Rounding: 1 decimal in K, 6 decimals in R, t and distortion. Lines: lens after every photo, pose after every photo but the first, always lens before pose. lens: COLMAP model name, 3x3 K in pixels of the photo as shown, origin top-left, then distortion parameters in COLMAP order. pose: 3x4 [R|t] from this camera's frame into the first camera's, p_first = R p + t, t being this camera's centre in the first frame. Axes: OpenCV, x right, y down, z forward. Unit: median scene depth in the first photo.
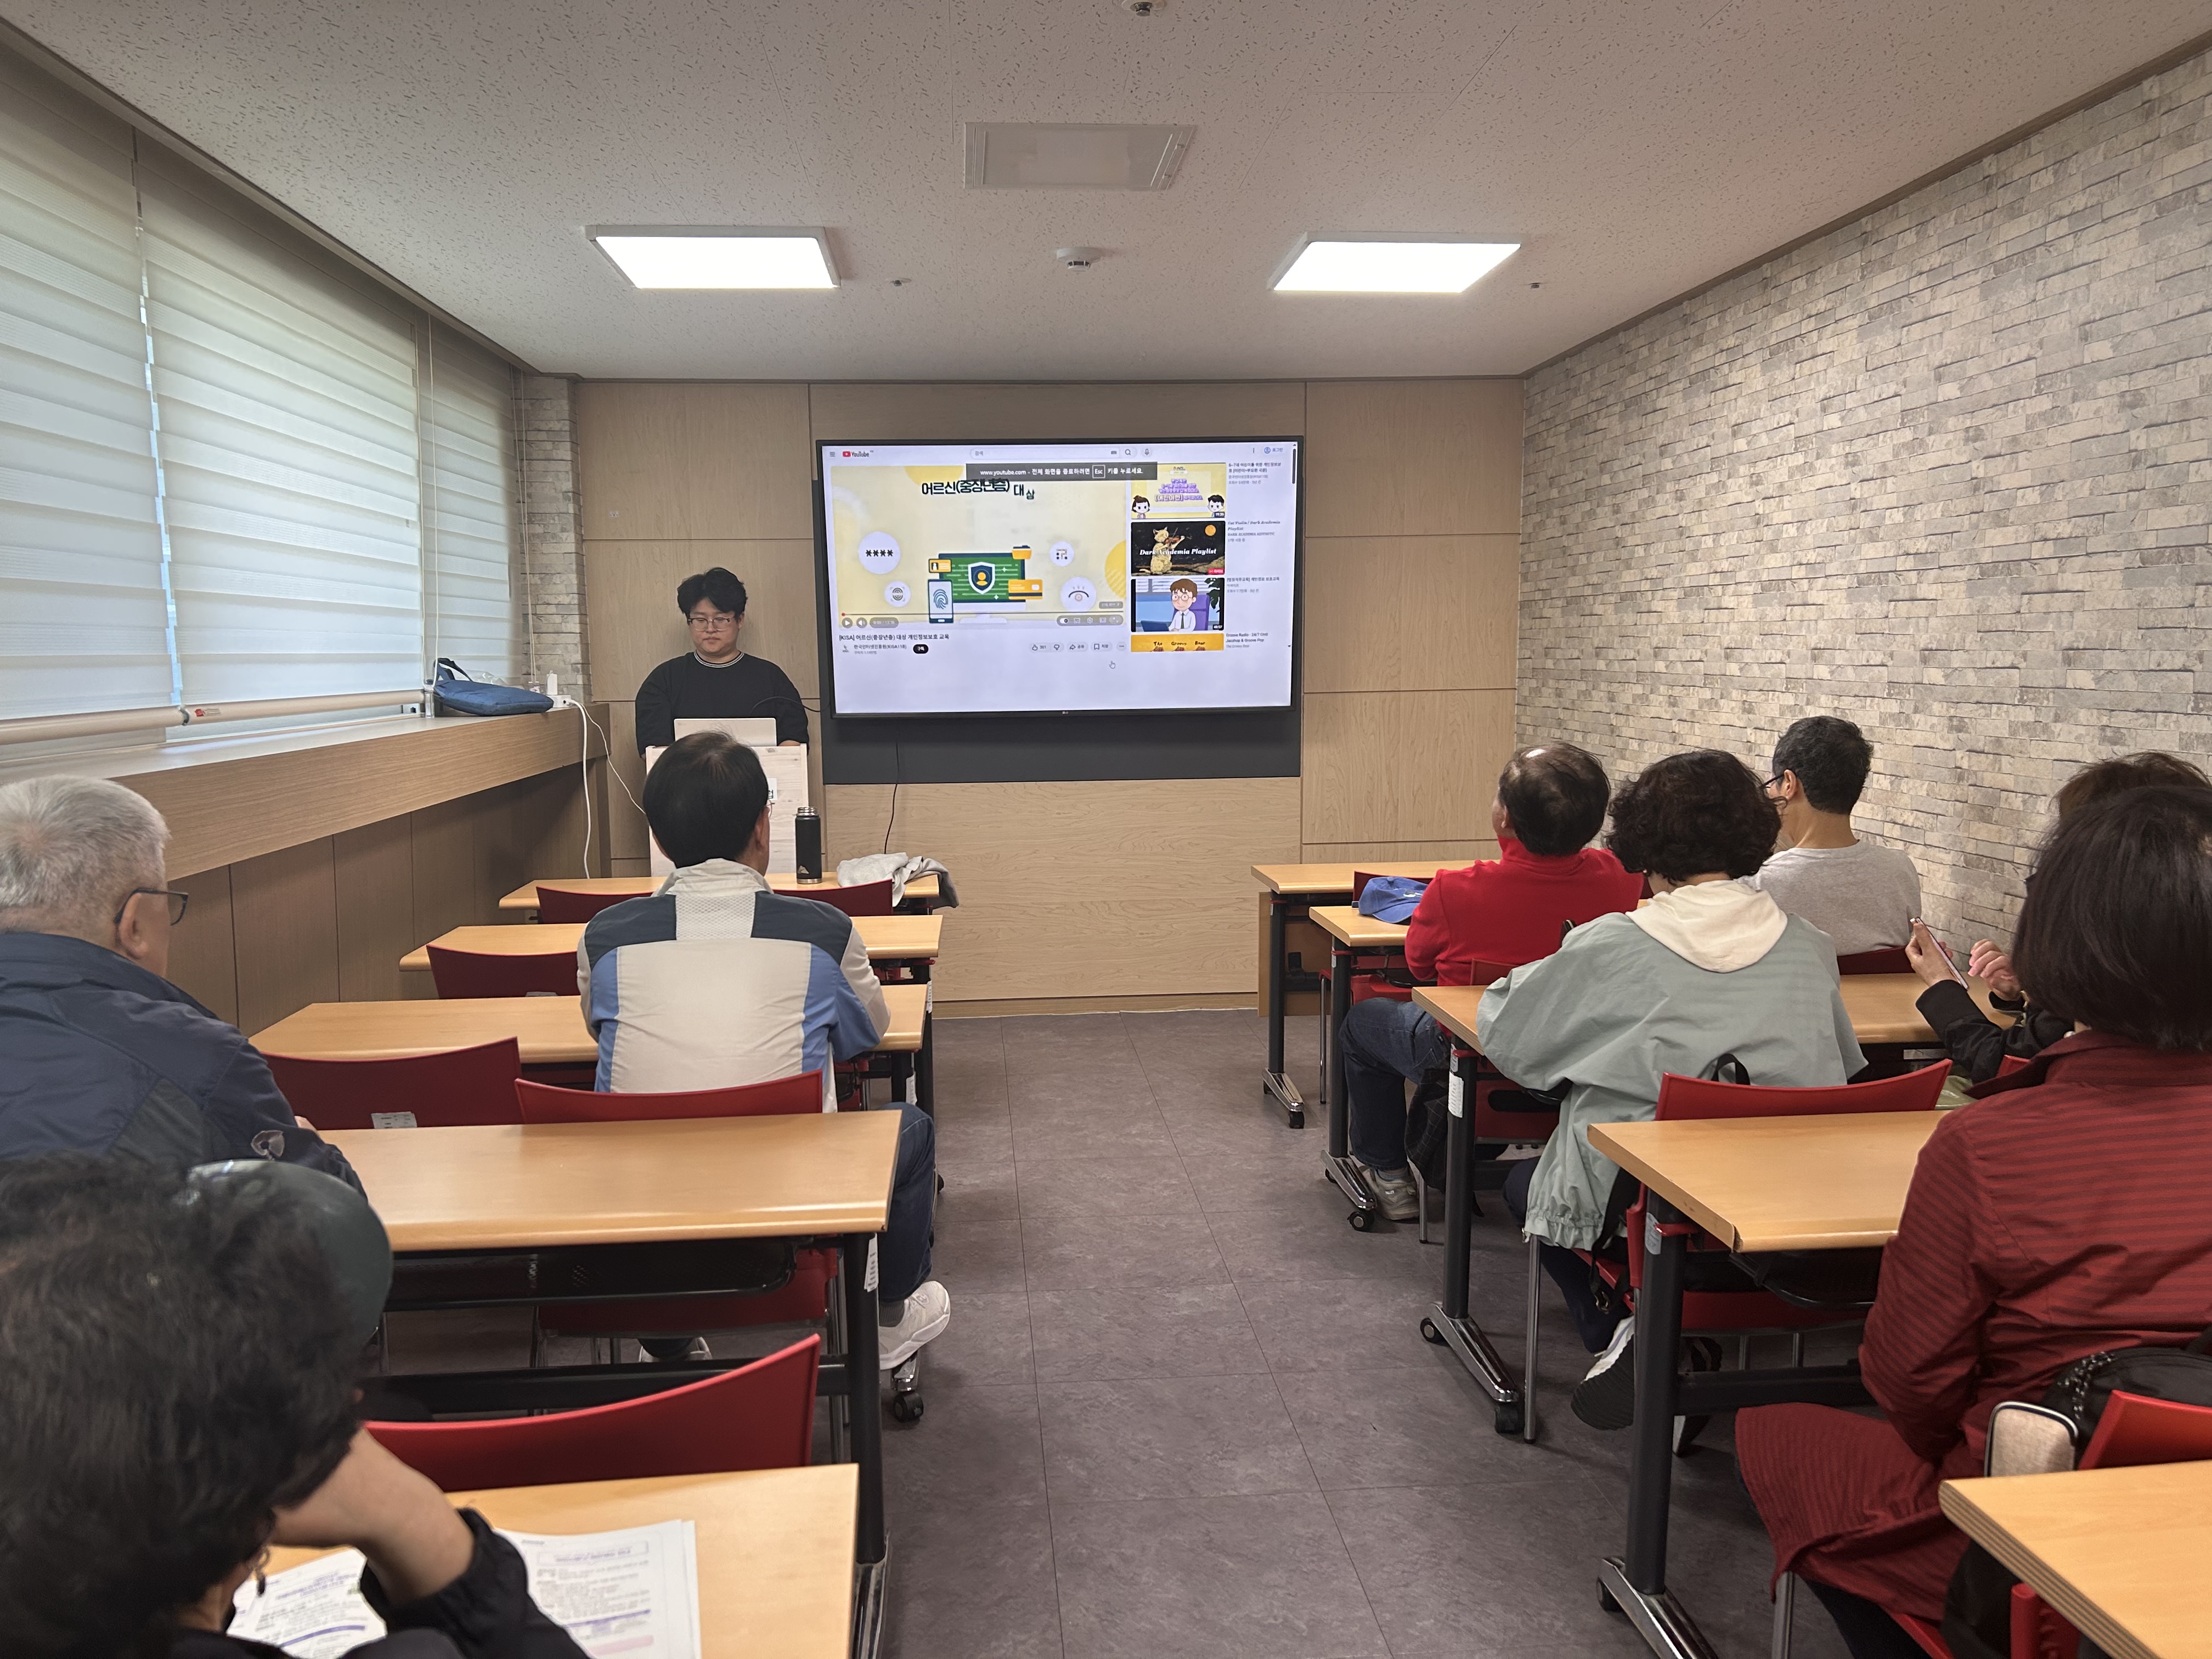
lens RADIAL K [[1690.9, 0, 1105.9], [0, 1690.9, 847.9], [0, 0, 1]] dist [0.019759, -0.017803]
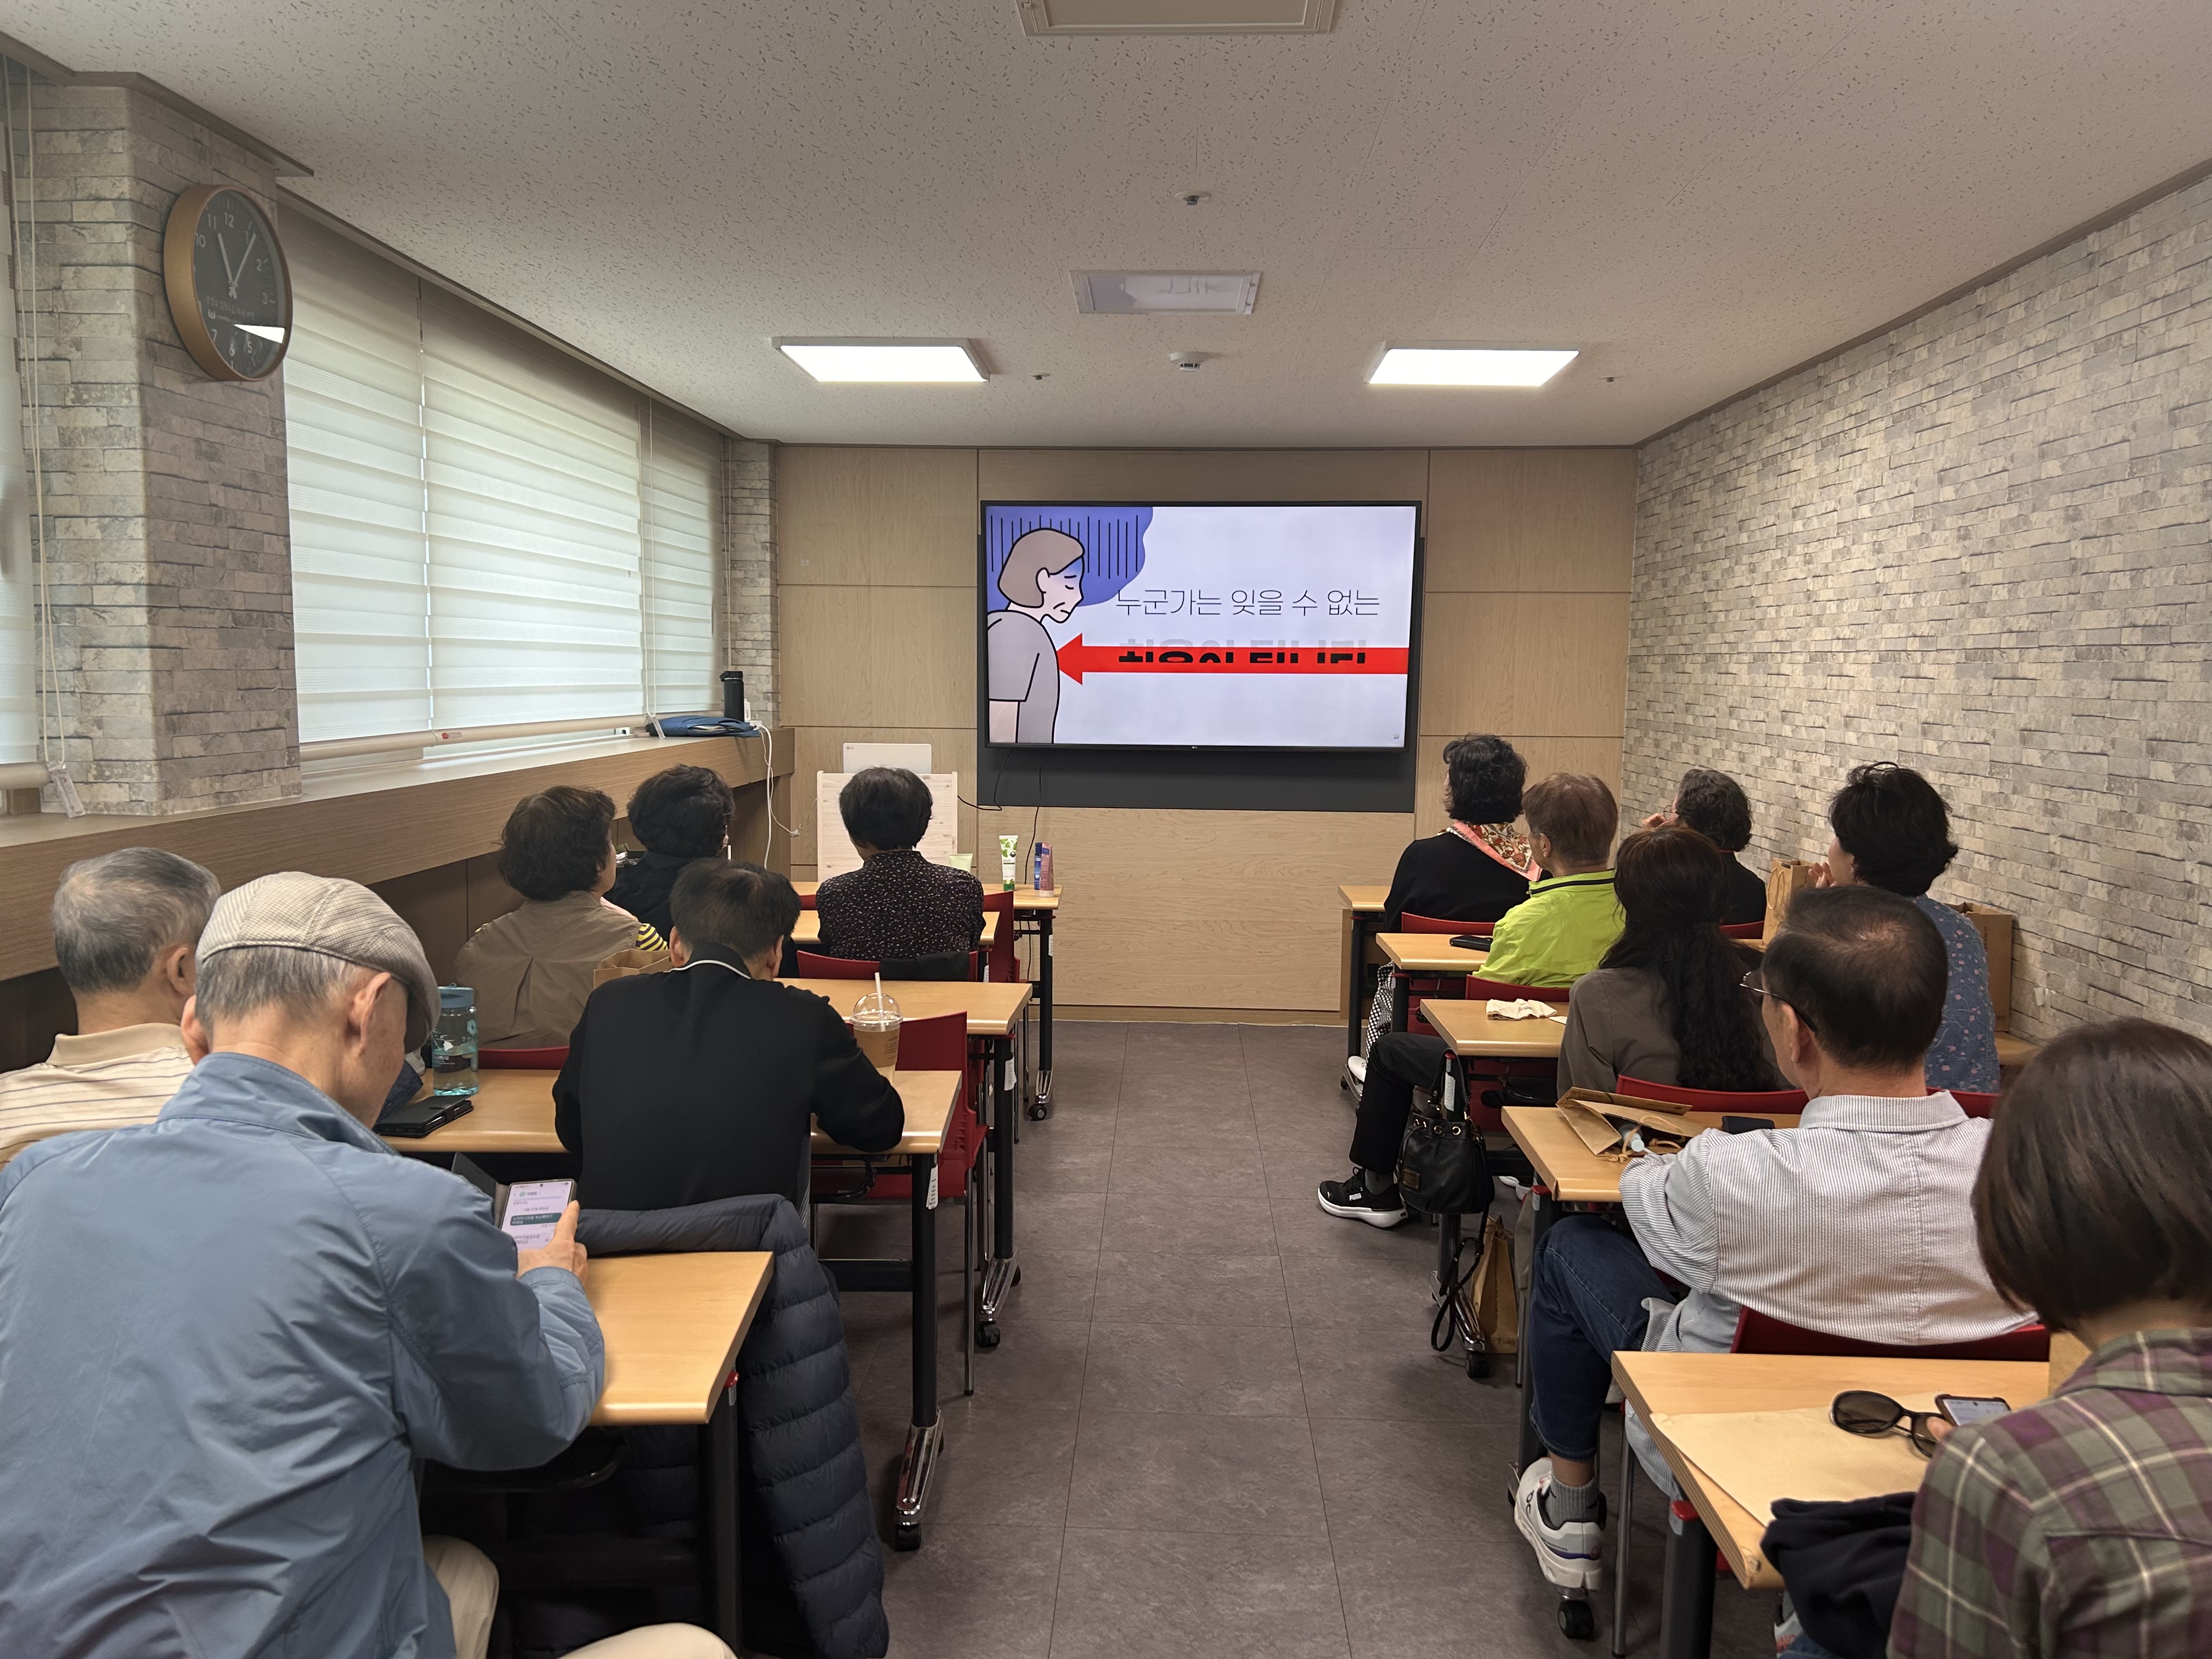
lens RADIAL K [[1690.9, 0, 1118.2], [0, 1690.9, 839.8], [0, 0, 1]] dist [0.019759, -0.017803]
pose [[0.992778, 0.035548, -0.114575, 0.072106], [-0.037358, 0.999208, -0.013688, -0.004516], [0.113997, 0.017869, 0.993320, -0.130867]]
